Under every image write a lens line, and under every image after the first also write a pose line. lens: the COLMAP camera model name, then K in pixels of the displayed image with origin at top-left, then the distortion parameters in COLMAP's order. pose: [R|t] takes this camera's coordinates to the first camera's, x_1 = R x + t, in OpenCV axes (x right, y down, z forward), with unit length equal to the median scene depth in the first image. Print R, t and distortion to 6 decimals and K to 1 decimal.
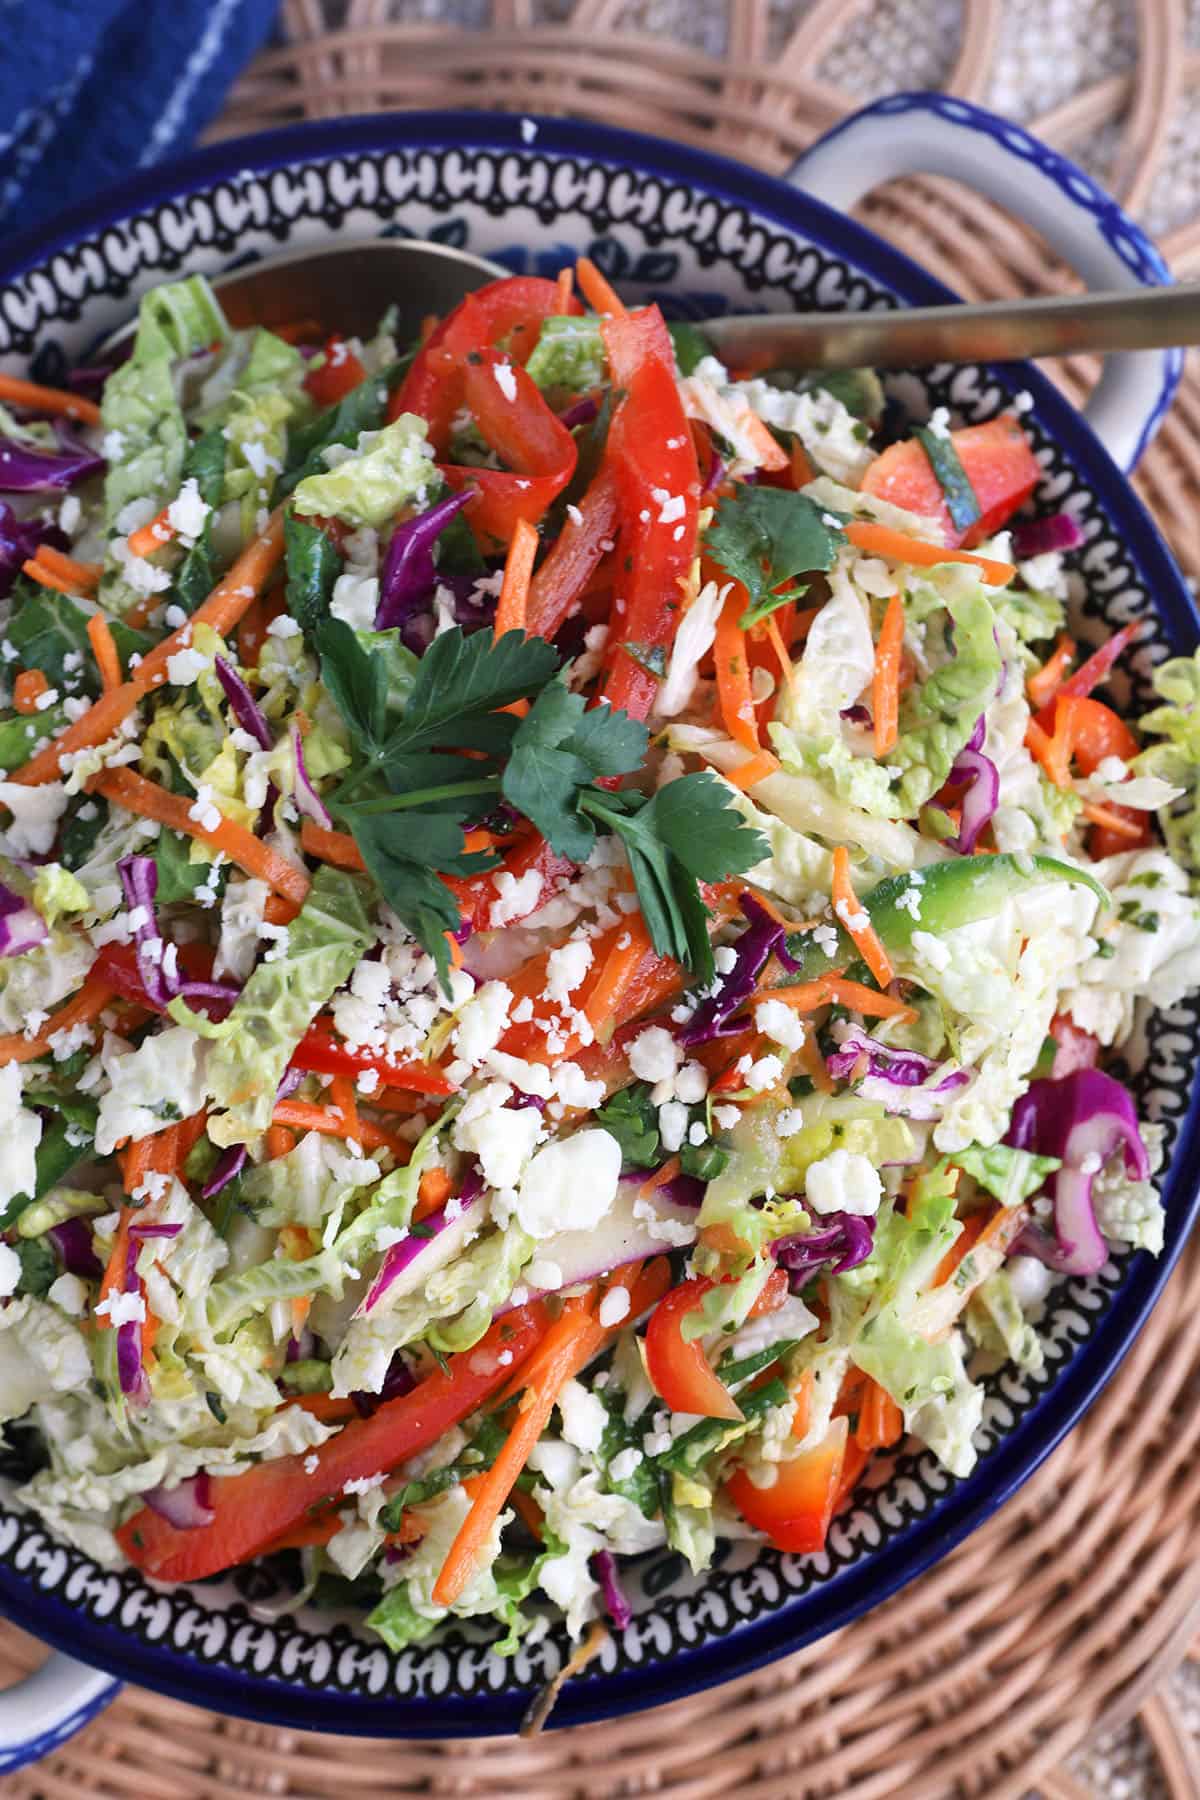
lens RADIAL K [[3579.8, 0, 629.9], [0, 3579.8, 1049.6], [0, 0, 1]] dist [0.029757, 0.000000]
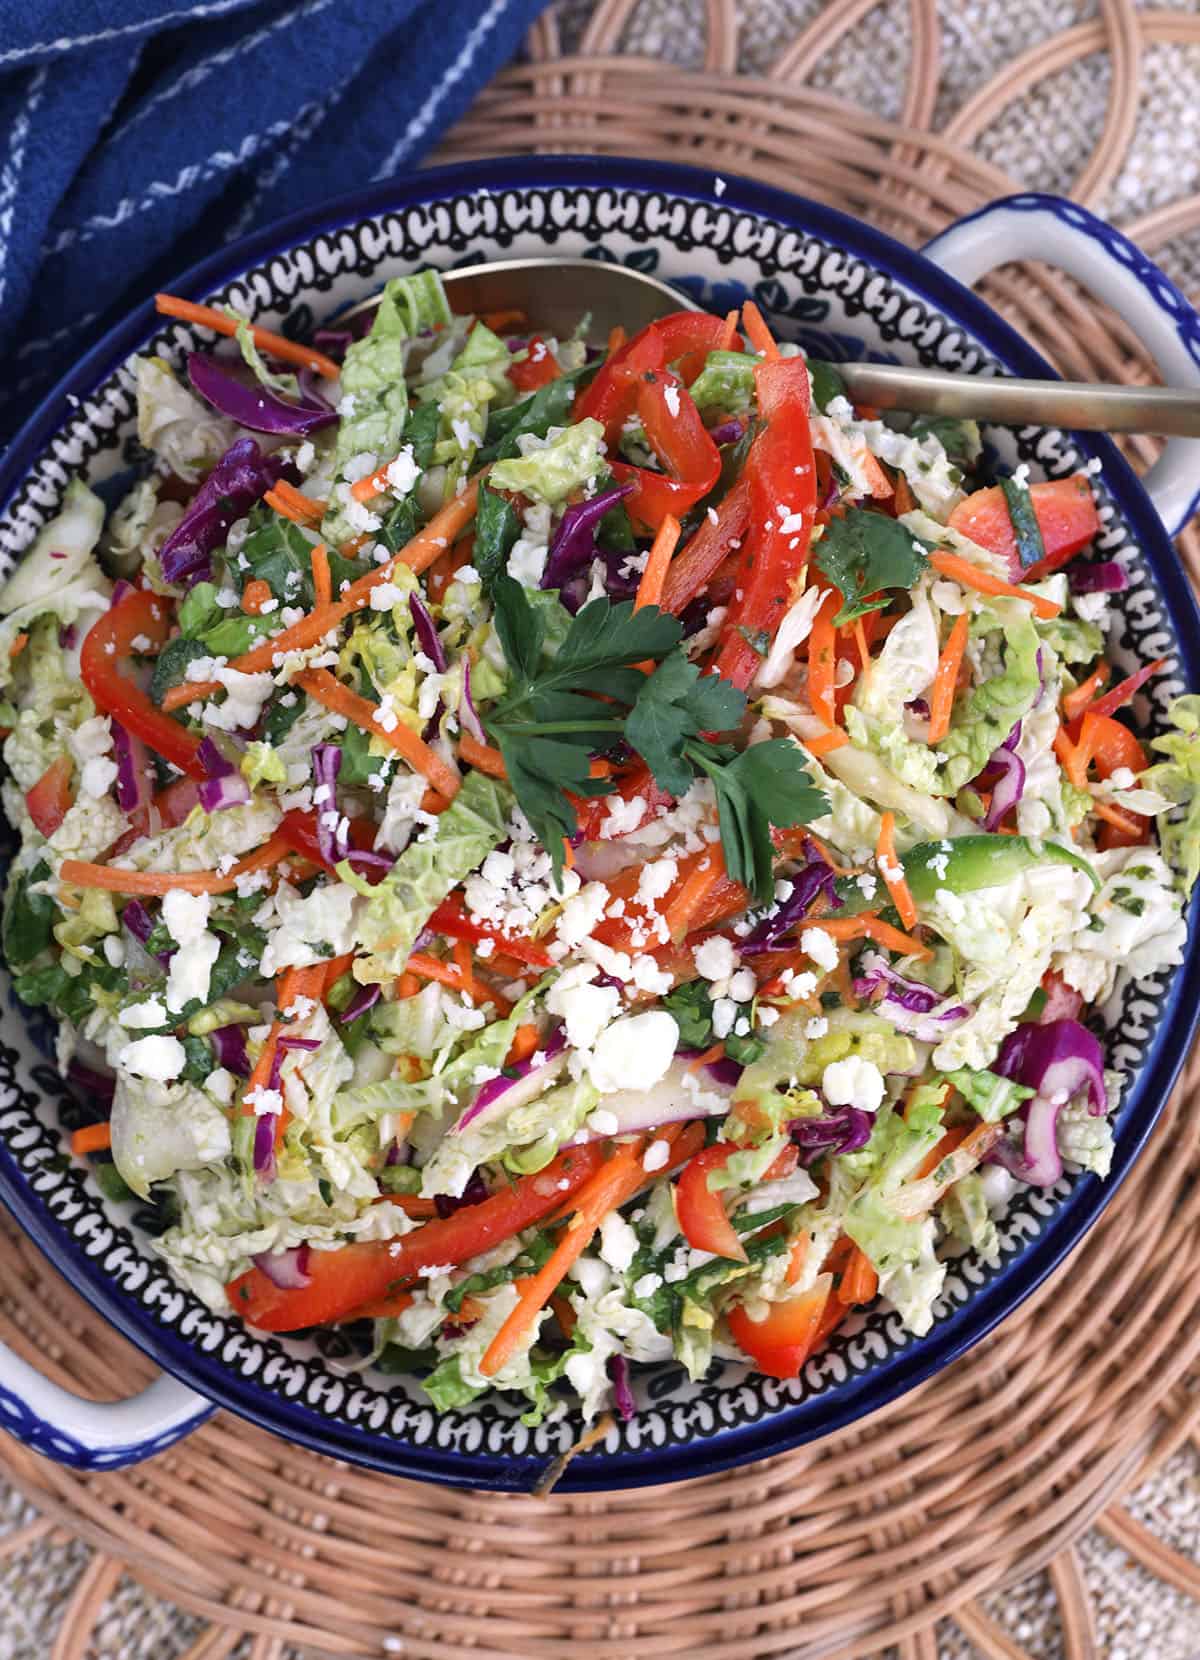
lens RADIAL K [[4146.0, 0, 604.1], [0, 4146.0, 831.1], [0, 0, 1]] dist [0.127184, 0.000000]
pose [[0.990109, 0.136936, -0.030553, 0.006119], [-0.137728, 0.990141, -0.025513, -0.000249], [0.026758, 0.029469, 0.999207, -0.422160]]
